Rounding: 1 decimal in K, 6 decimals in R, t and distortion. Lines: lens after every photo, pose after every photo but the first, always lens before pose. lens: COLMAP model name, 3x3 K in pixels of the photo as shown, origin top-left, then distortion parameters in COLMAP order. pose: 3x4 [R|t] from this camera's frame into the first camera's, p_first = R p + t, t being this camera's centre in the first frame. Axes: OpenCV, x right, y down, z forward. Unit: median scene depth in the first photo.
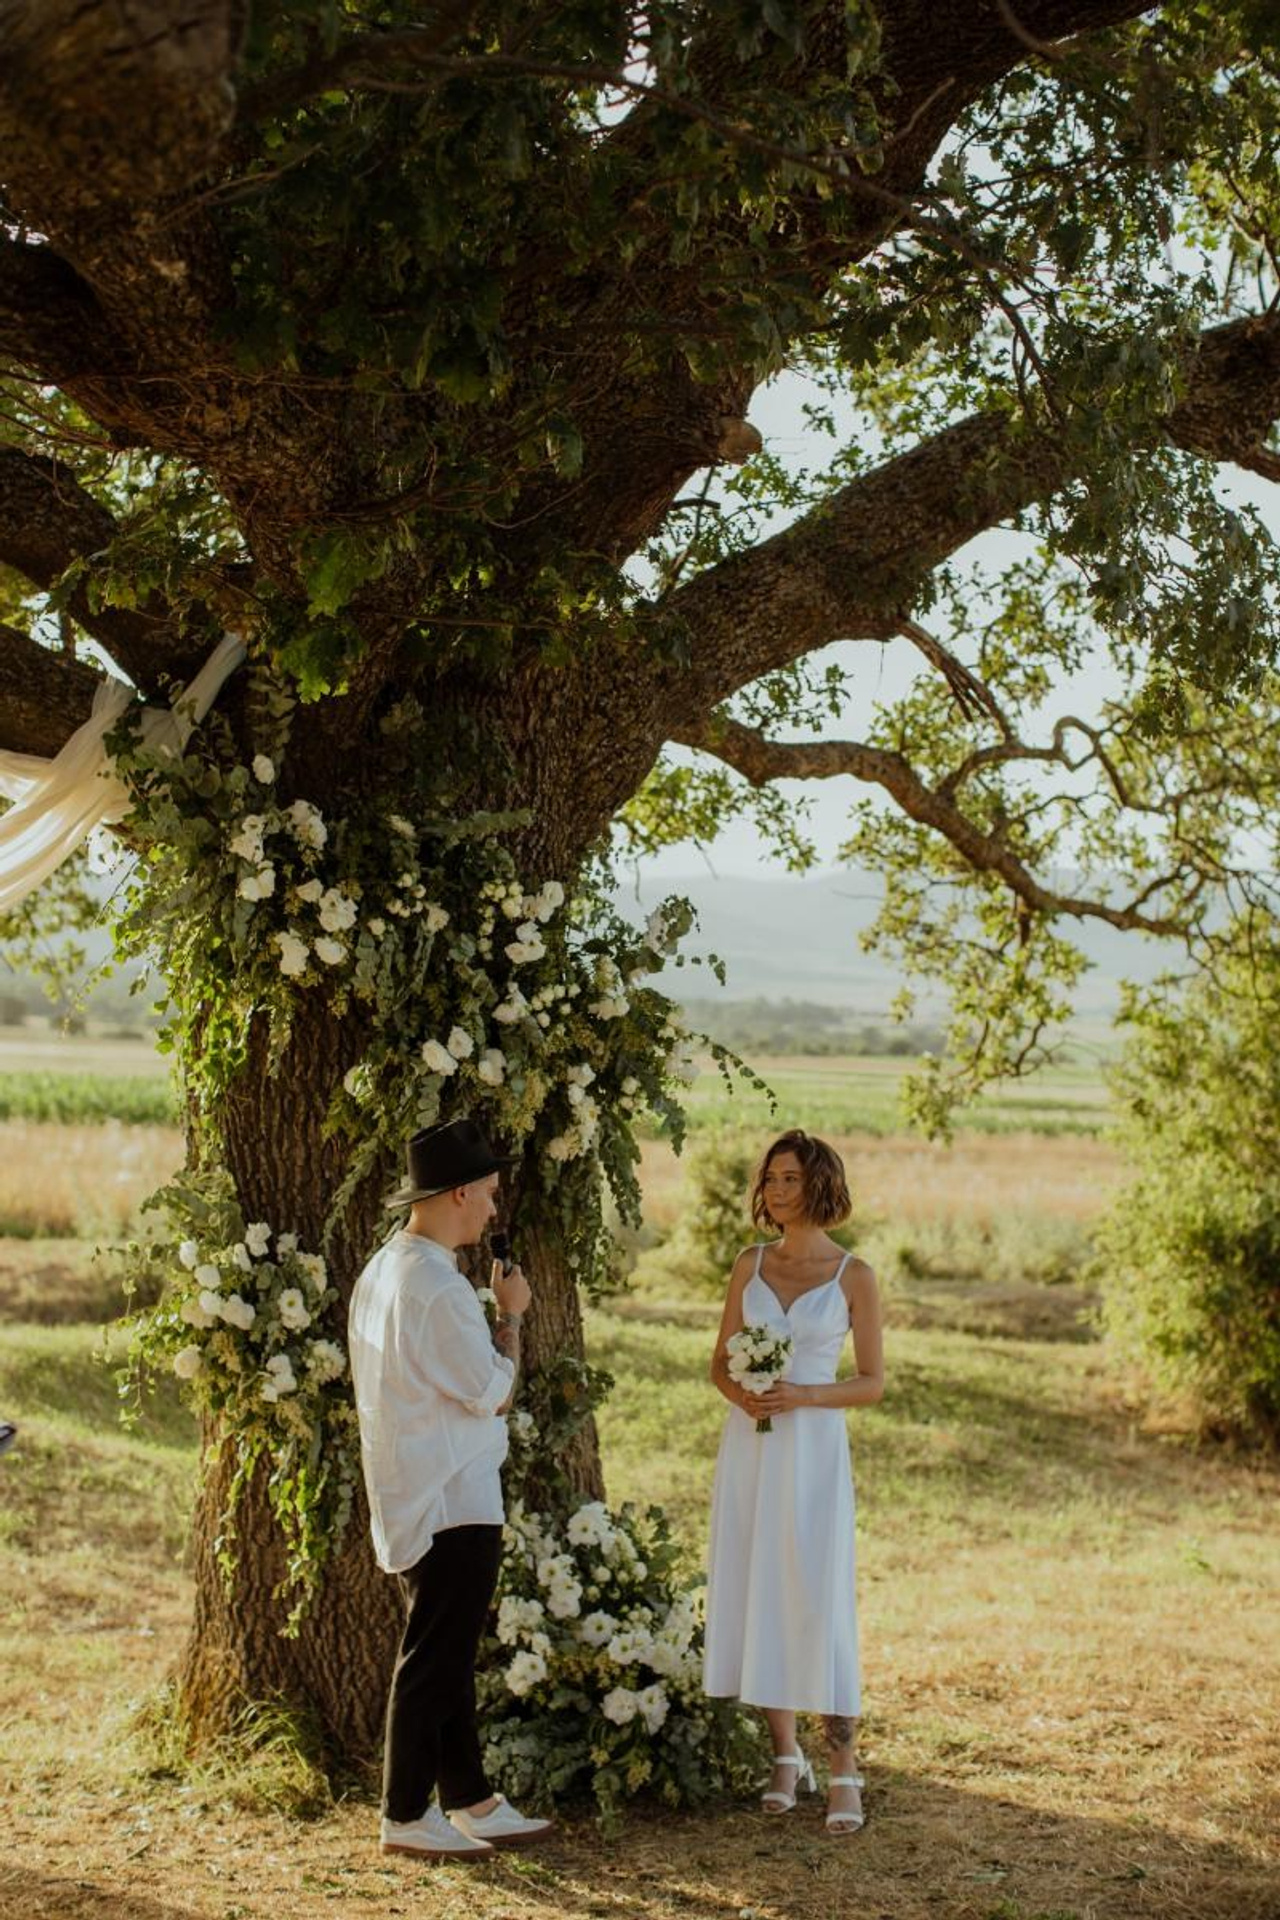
lens RADIAL K [[2716.9, 0, 640.0], [0, 2716.9, 960.0], [0, 0, 1]] dist [-0.278036, 0.848367]
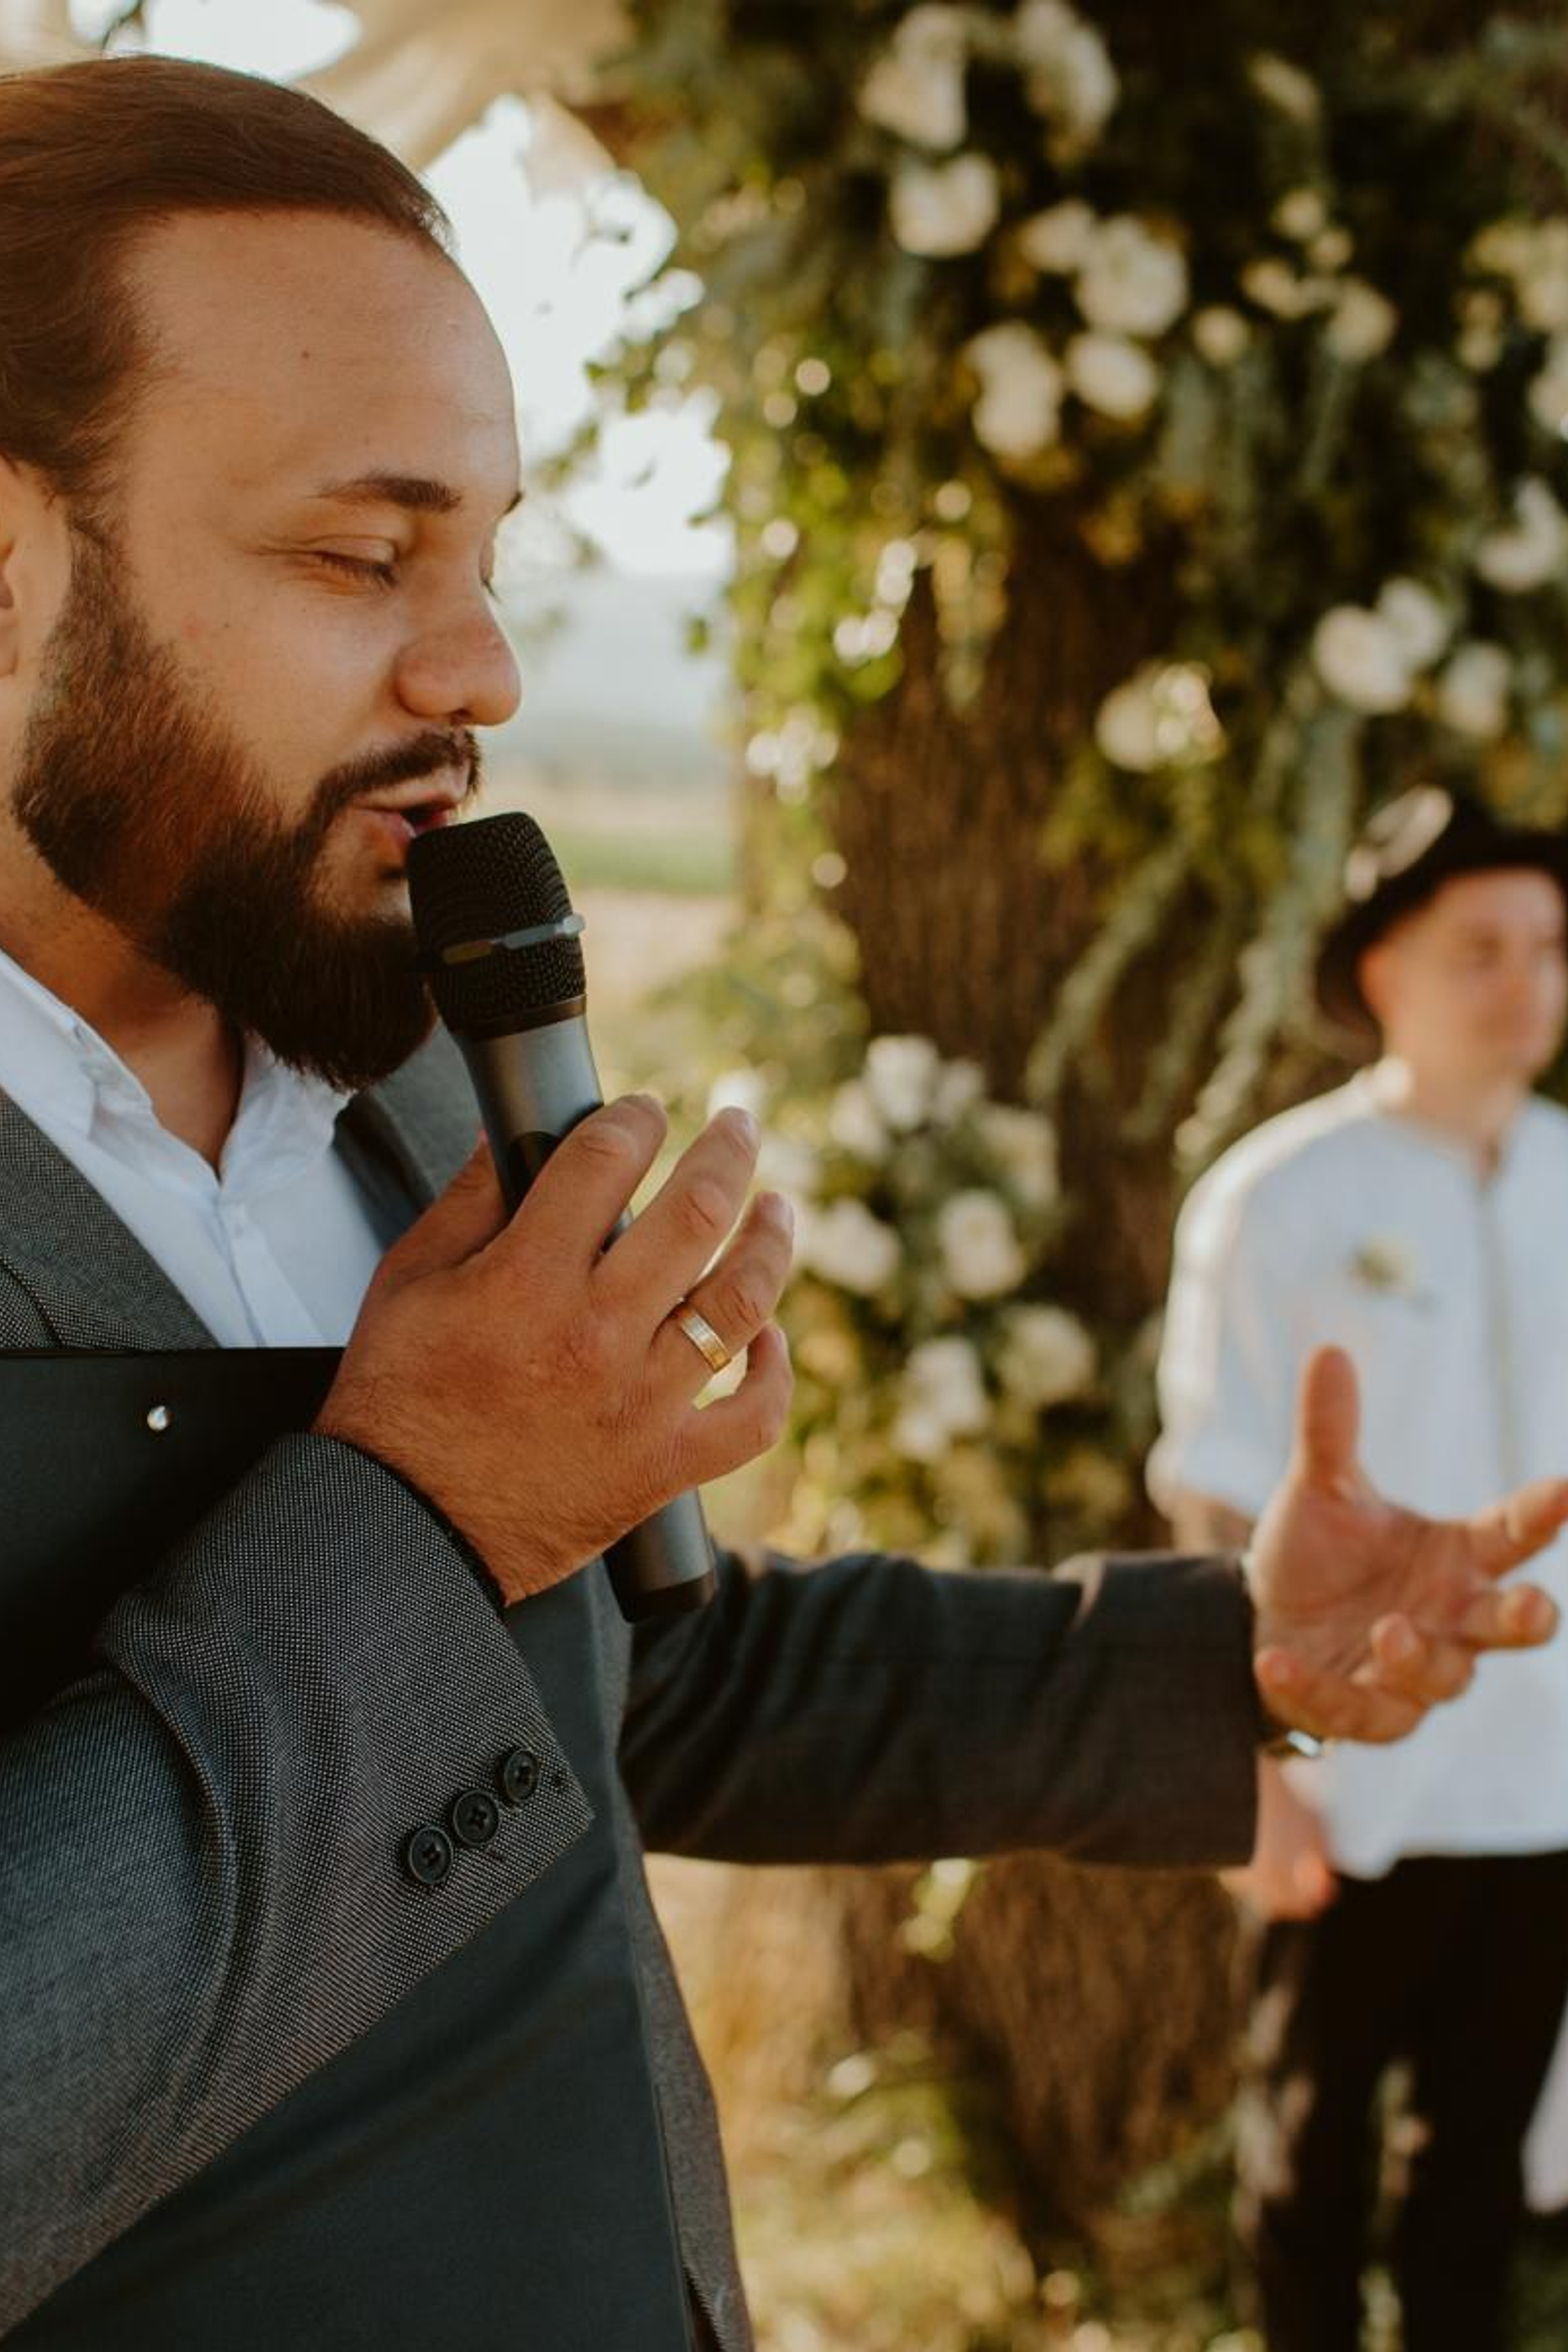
lens RADIAL K [[3143.6, 0, 784.0], [0, 3143.6, 1176.0], [0, 0, 1]] dist [-0.021605, -0.002025]
pose [[0.988770, 0.038173, -0.144491, -0.086598], [-0.016952, 0.989237, 0.145337, 0.044551], [0.148483, -0.141256, 0.978775, 0.495459]]
